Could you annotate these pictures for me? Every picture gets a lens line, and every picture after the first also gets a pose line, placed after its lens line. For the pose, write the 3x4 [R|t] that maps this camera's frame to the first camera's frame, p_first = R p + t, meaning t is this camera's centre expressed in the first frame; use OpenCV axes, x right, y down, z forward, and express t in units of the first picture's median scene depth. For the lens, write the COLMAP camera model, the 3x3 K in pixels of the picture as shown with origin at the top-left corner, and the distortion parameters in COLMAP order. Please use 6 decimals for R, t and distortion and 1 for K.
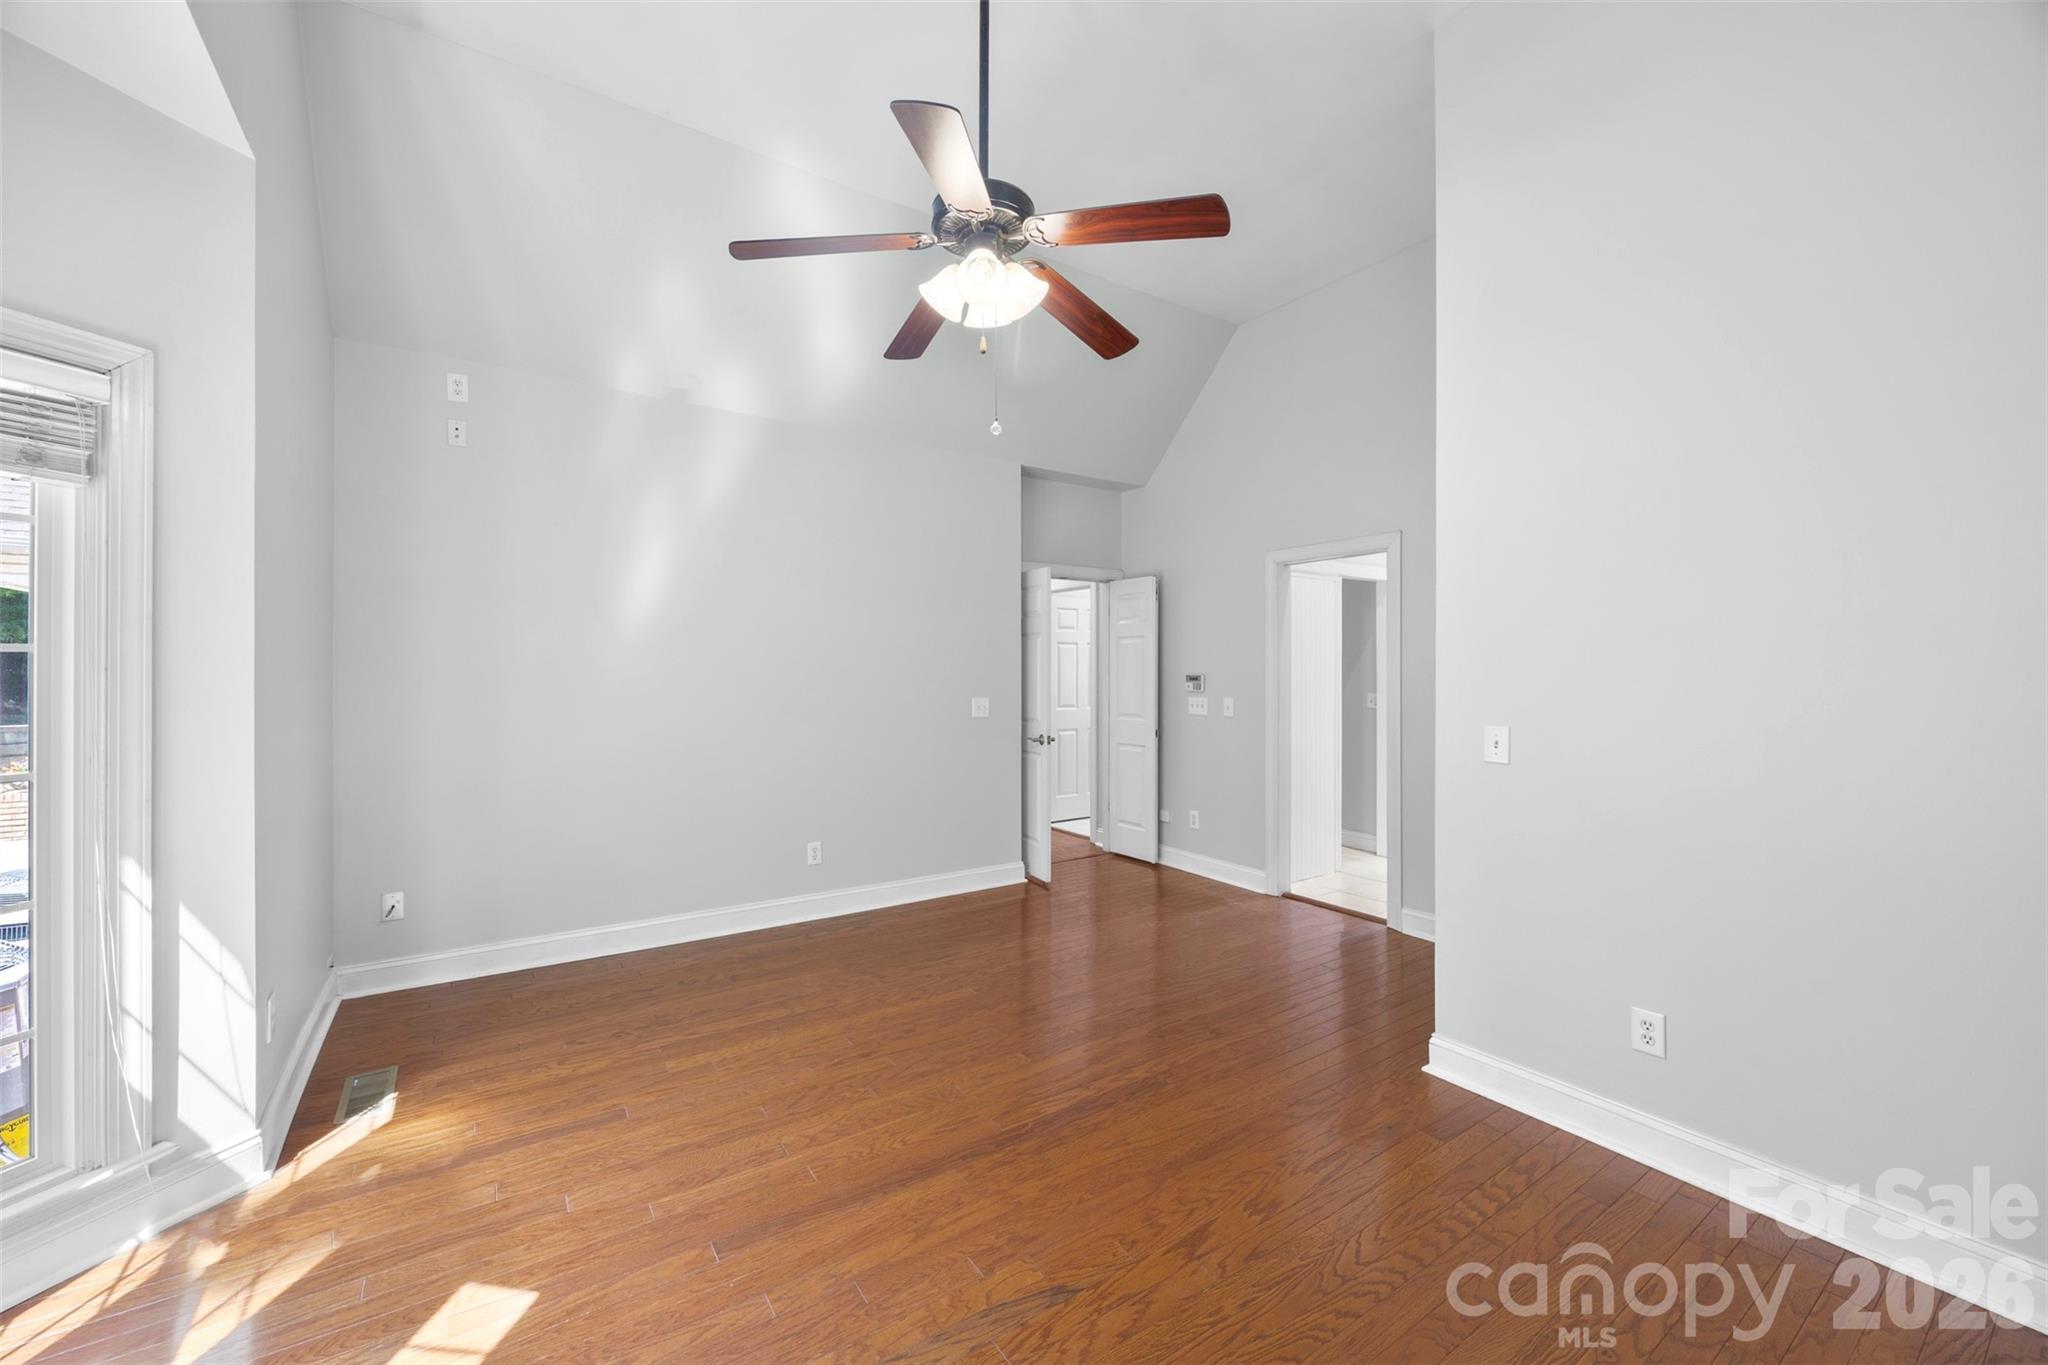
lens RADIAL K [[782.2, 0, 1017.6], [0, 782.2, 667.9], [0, 0, 1]] dist [-0.003286, -0.000132]
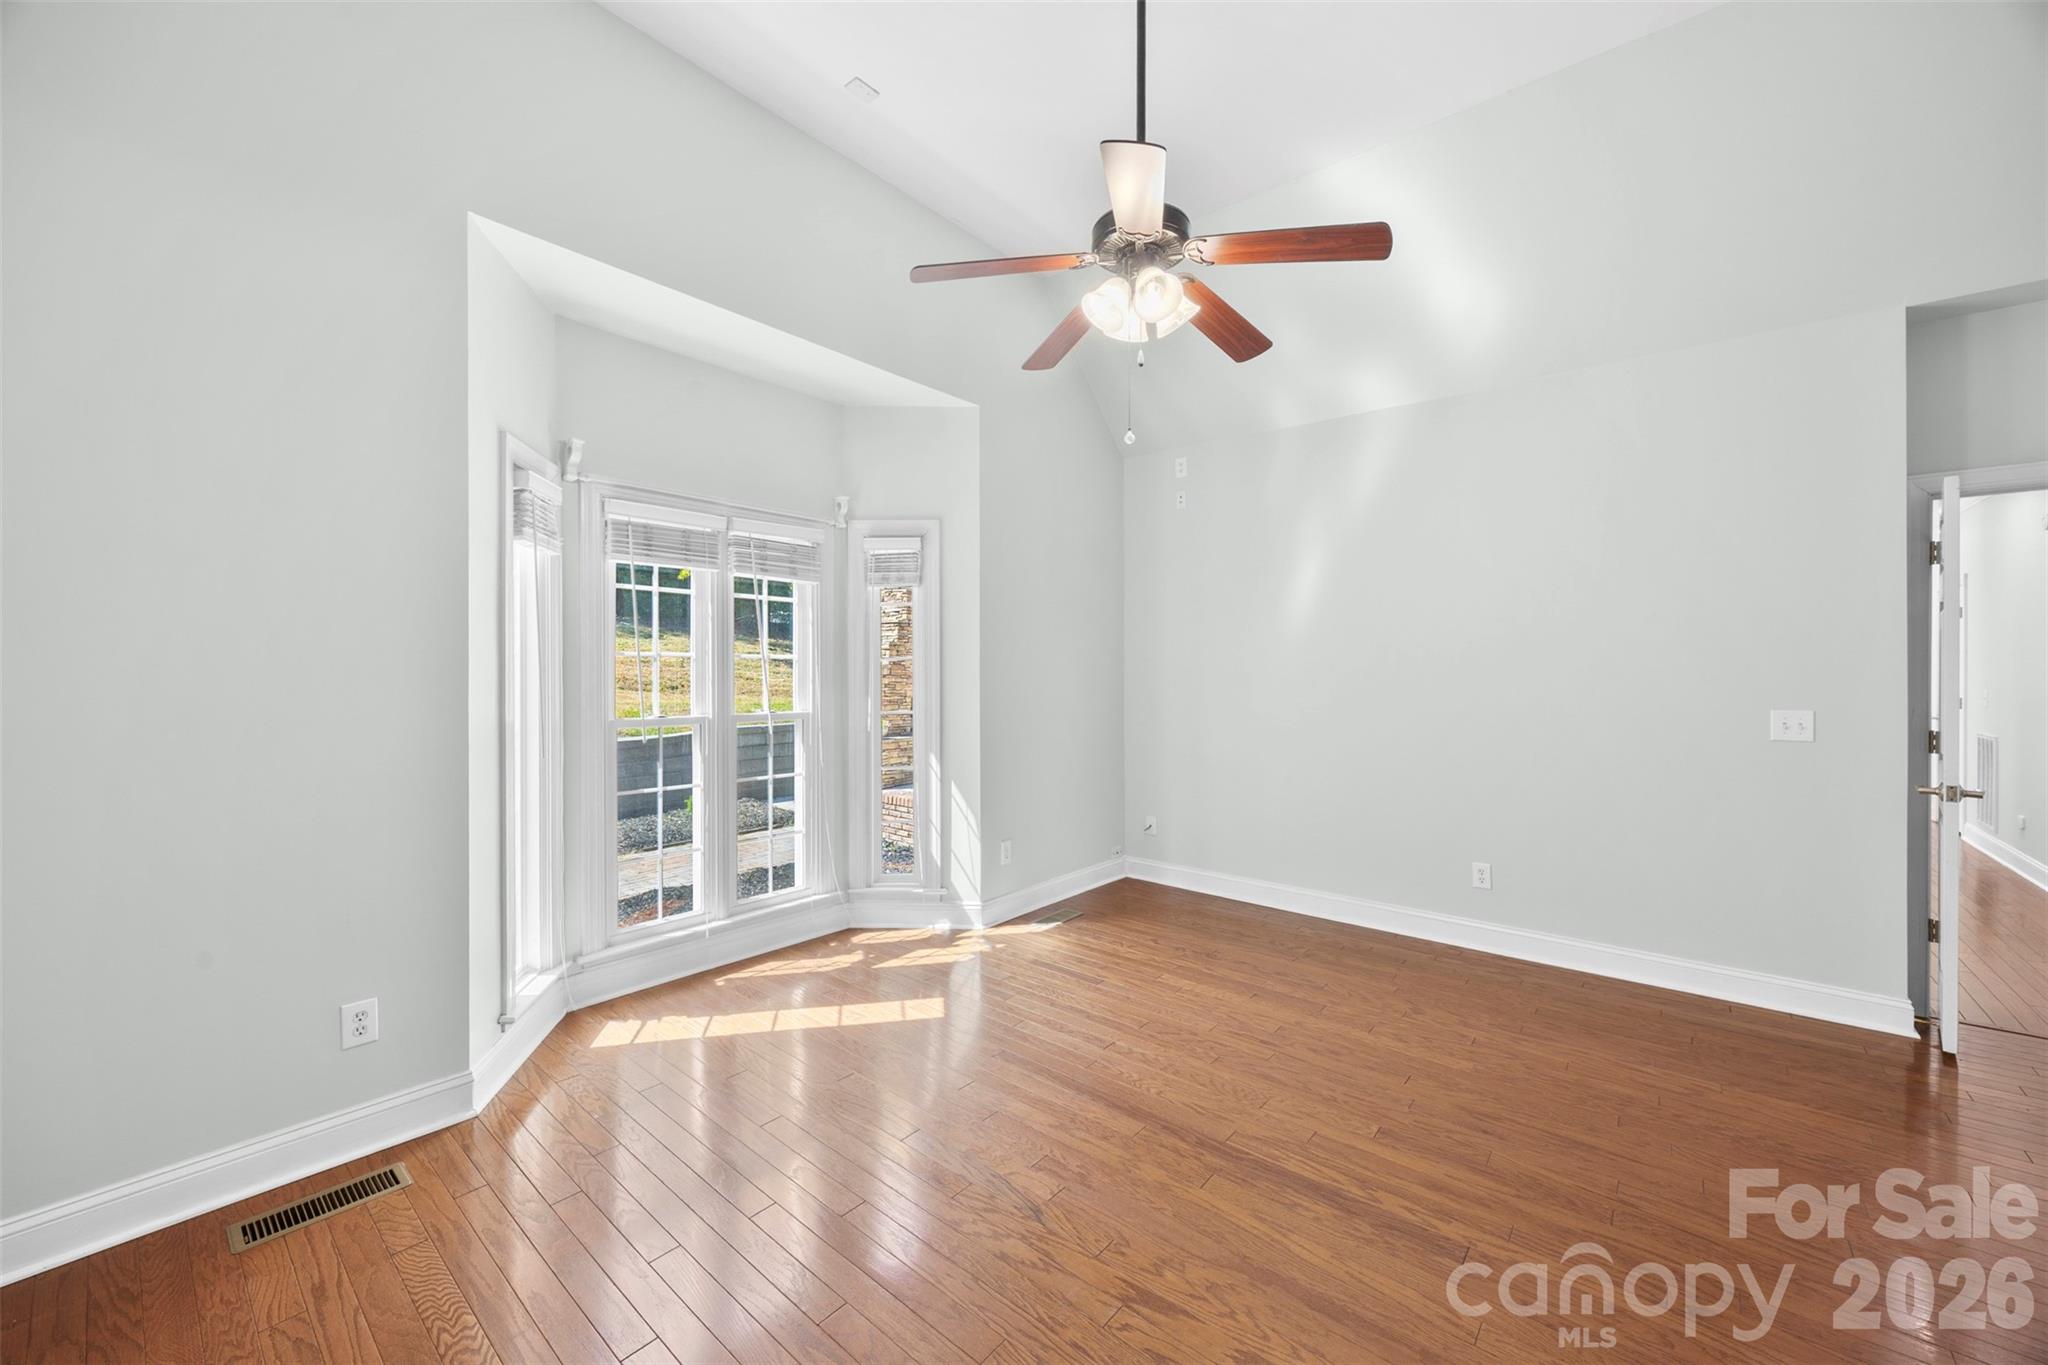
lens RADIAL K [[782.2, 0, 1023.1], [0, 782.2, 681.8], [0, 0, 1]] dist [-0.003286, -0.000132]
pose [[0.280189, 0.012969, -0.959857, 0.854165], [0.004966, 0.999876, 0.014960, 0.005803], [0.959932, -0.008958, 0.280089, 0.504822]]
